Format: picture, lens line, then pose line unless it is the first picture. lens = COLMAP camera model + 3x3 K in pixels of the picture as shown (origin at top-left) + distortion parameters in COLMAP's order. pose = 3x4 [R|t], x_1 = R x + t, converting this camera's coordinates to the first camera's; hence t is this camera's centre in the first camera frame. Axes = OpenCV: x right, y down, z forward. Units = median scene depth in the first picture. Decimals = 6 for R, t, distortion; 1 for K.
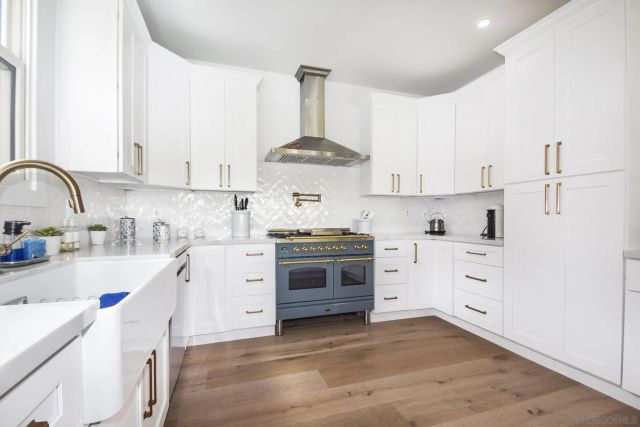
lens RADIAL K [[287.9, 0, 316.0], [0, 287.9, 222.3], [0, 0, 1]] dist [0.035688, -0.023954]
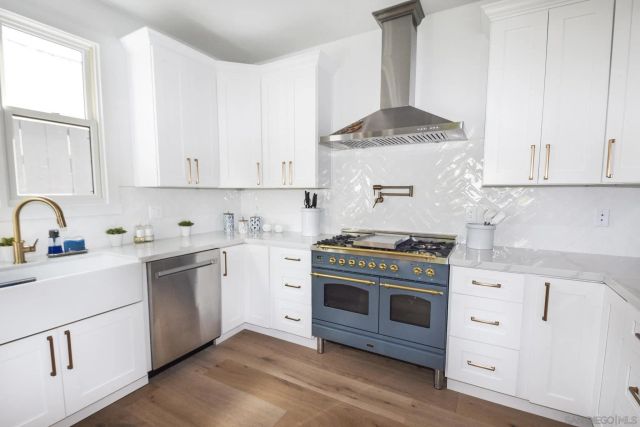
lens RADIAL K [[304.6, 0, 320.3], [0, 304.6, 221.5], [0, 0, 1]] dist [0.022797, -0.018833]
pose [[0.669707, 0.069612, -0.739356, 0.506654], [-0.009334, 0.996307, 0.085350, -0.083541], [0.742567, -0.050259, 0.667884, 0.373546]]
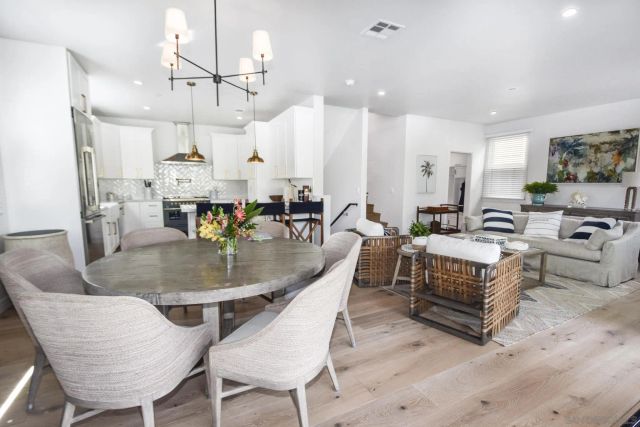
lens RADIAL K [[295.1, 0, 320.0], [0, 295.1, 213.5], [0, 0, 1]] dist [0.036897, 0.000022]
pose [[0.987955, -0.015674, 0.153948, 0.736721], [0.002504, 0.996346, 0.085371, -0.033637], [-0.154724, -0.083958, 0.984384, -1.602069]]
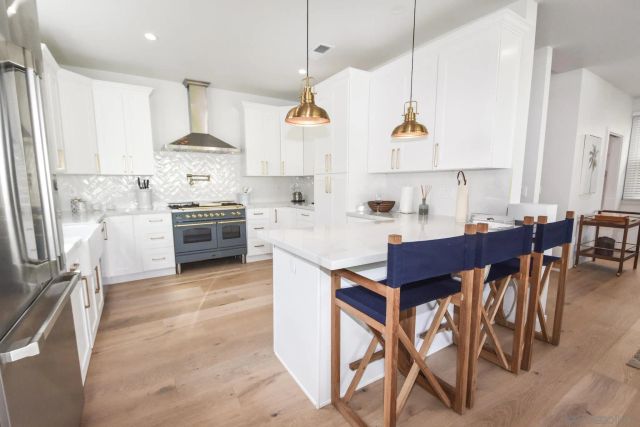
lens RADIAL K [[287.9, 0, 316.0], [0, 287.9, 222.3], [0, 0, 1]] dist [0.035688, -0.023954]
pose [[0.970196, -0.038558, 0.239236, 0.199603], [0.008935, 0.992280, 0.123692, -0.049645], [-0.242159, -0.117867, 0.963051, -0.552666]]
